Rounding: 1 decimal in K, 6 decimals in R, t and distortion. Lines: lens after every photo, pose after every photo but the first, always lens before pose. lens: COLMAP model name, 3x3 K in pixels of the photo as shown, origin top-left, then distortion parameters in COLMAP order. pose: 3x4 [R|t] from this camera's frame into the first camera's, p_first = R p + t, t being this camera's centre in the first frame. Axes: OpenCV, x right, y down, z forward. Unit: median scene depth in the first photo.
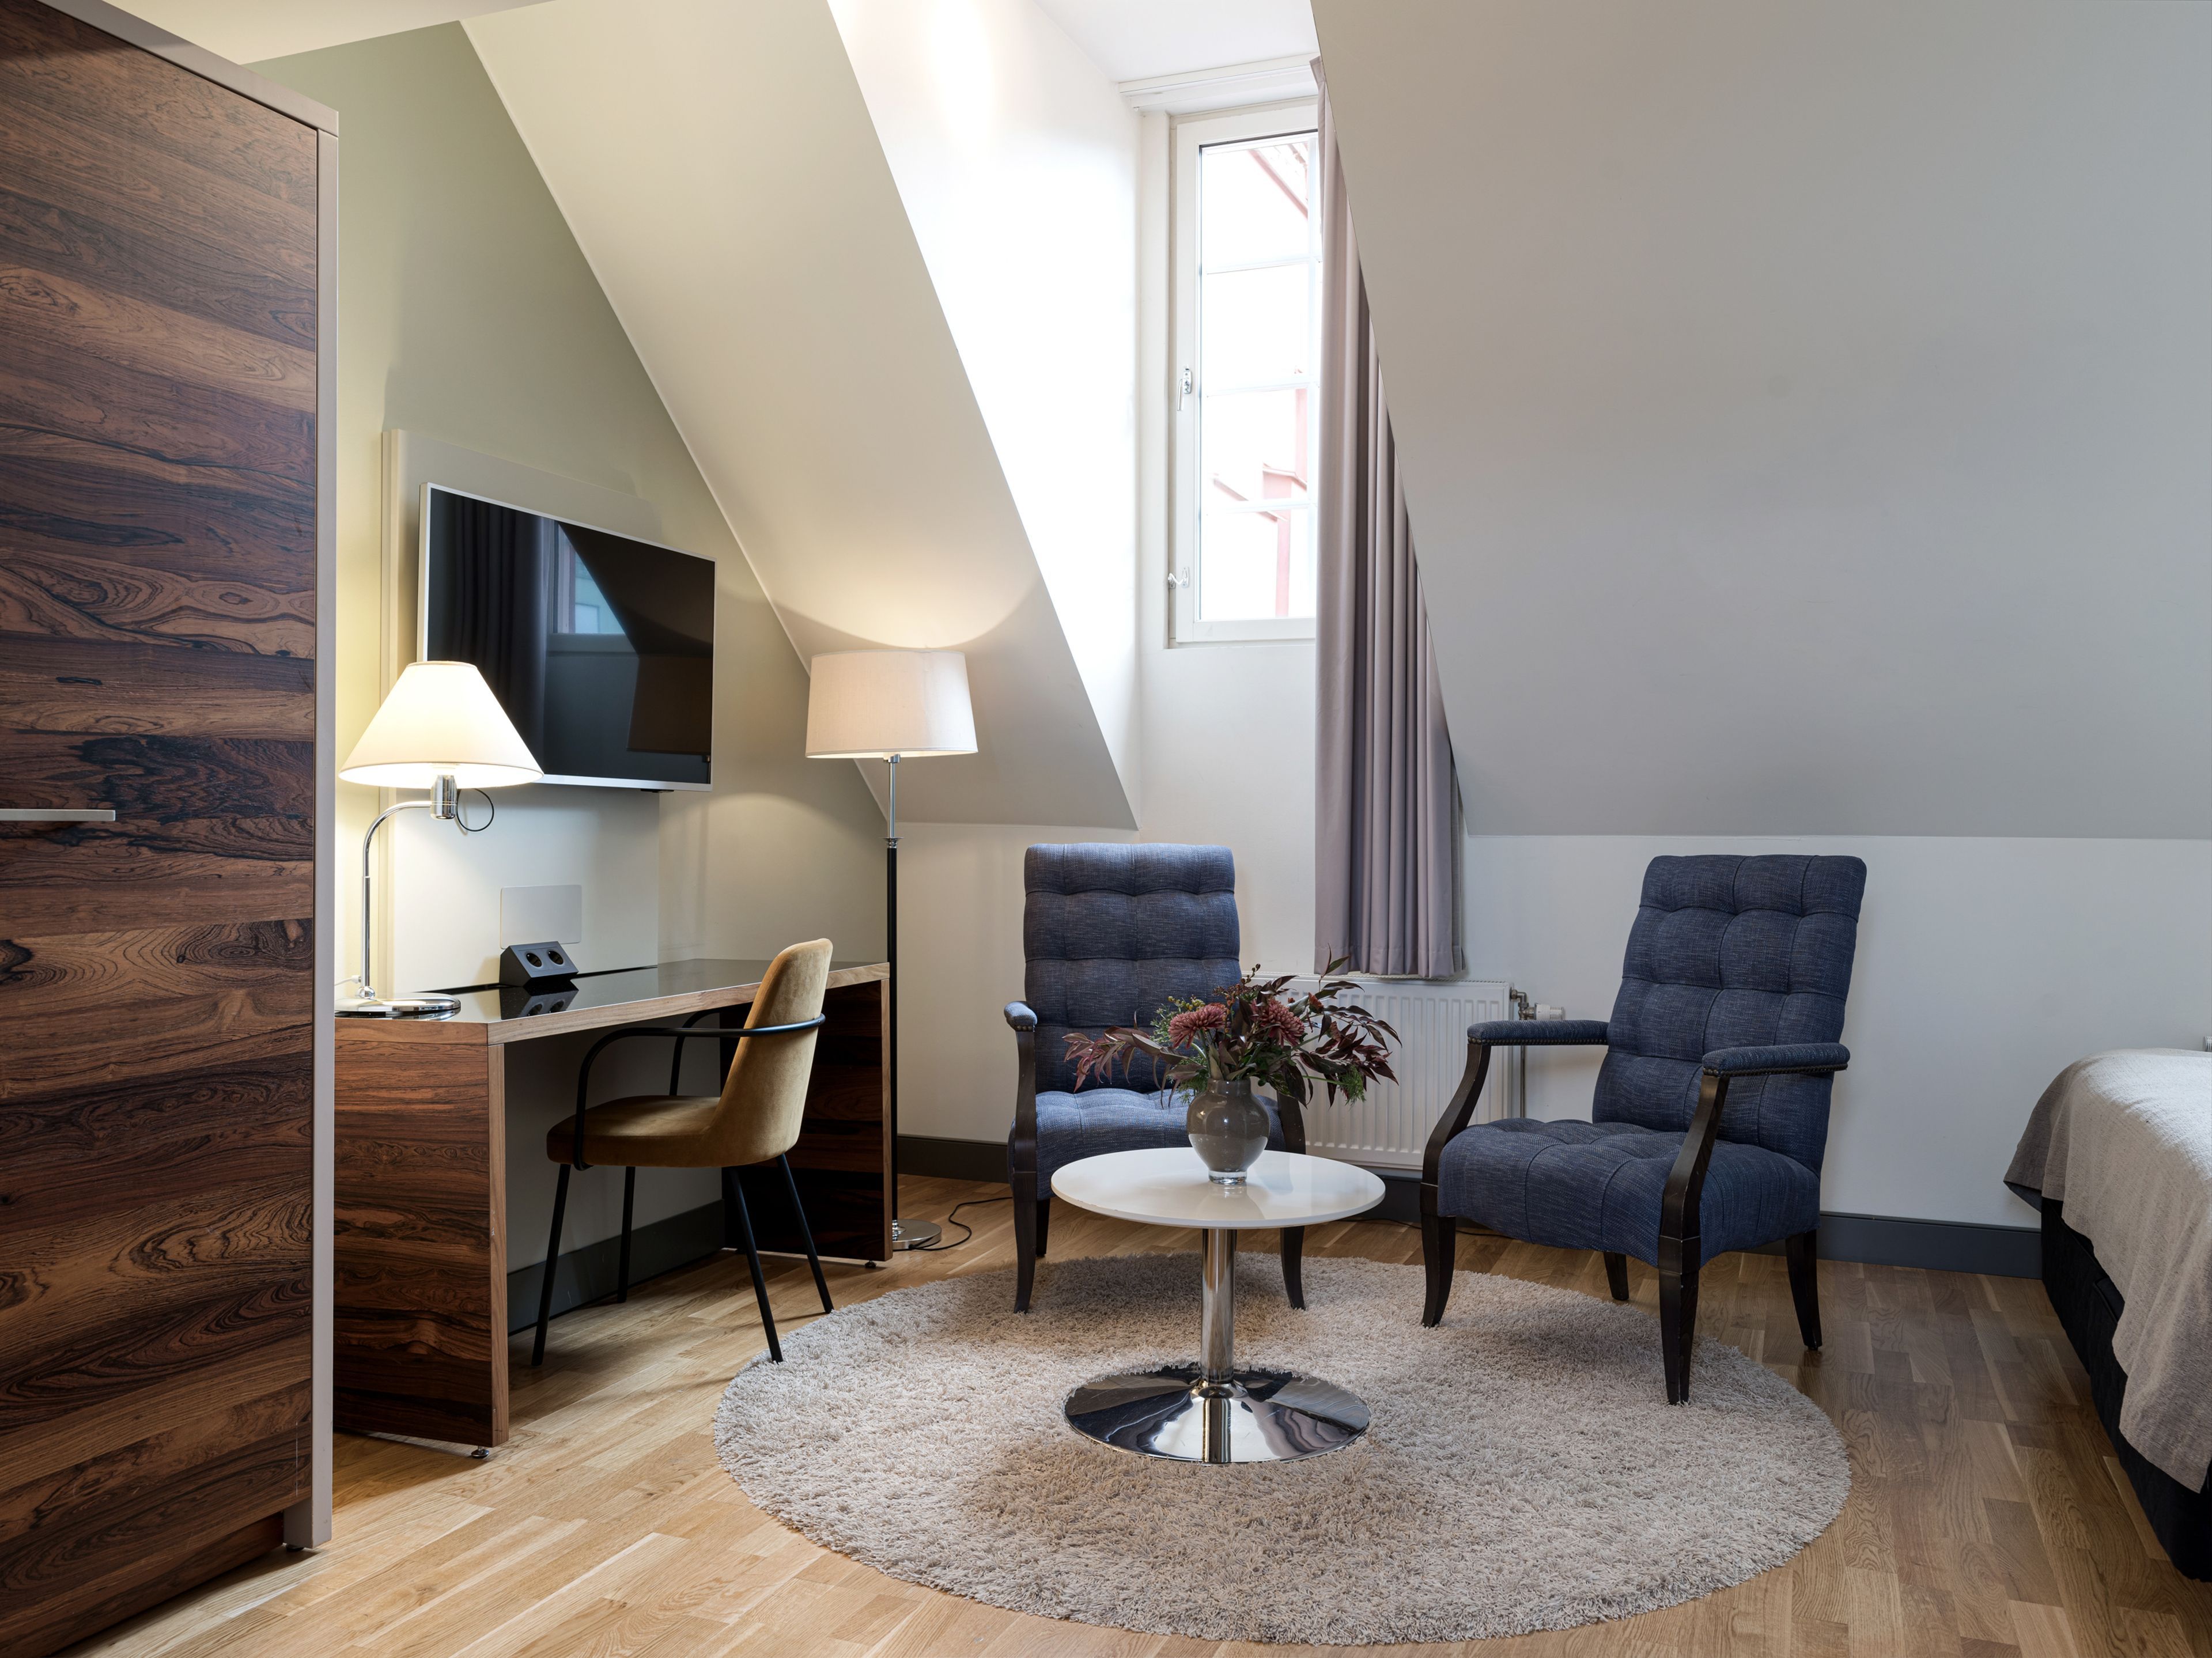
lens RADIAL K [[1787.0, 0, 1110.2], [0, 1787.0, 828.8], [0, 0, 1]] dist [-0.003984, 0.001754]
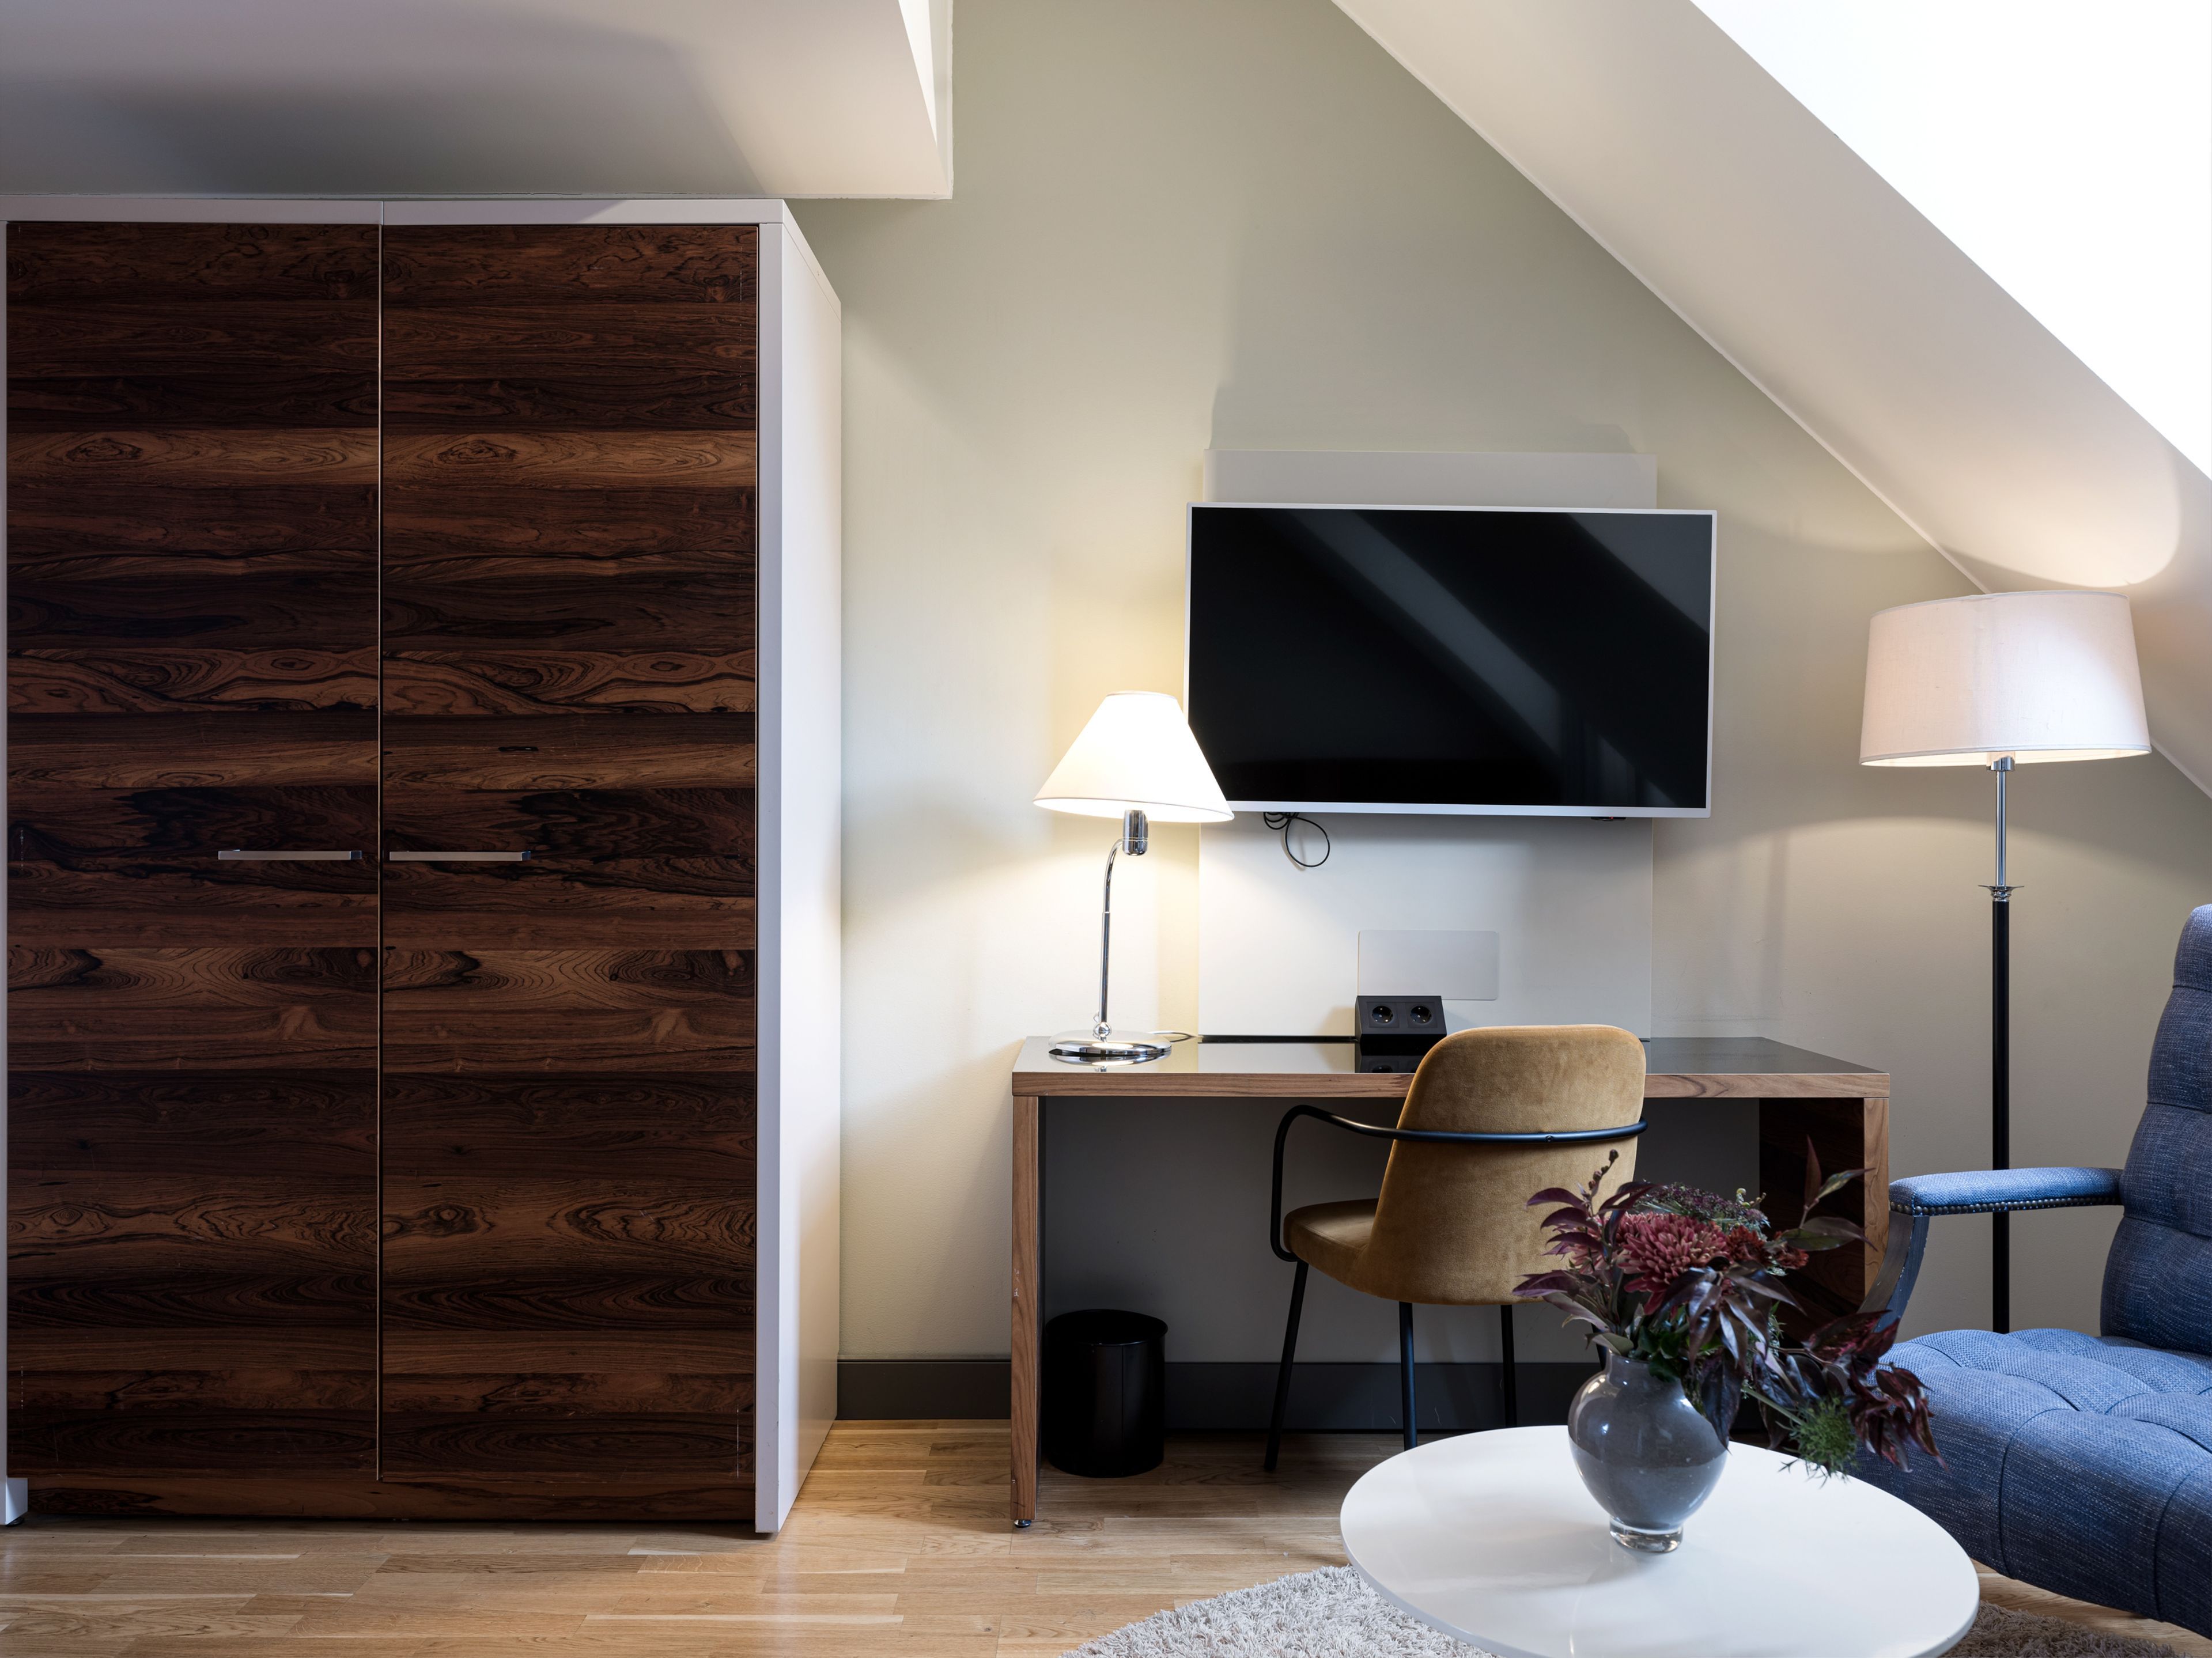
lens RADIAL K [[1787.0, 0, 1110.6], [0, 1787.0, 813.0], [0, 0, 1]] dist [-0.003984, 0.001754]
pose [[0.365527, -0.004318, -0.930791, 0.685130], [-0.005248, 0.999964, -0.006700, -0.029030], [0.930786, 0.007334, 0.365491, 0.853666]]
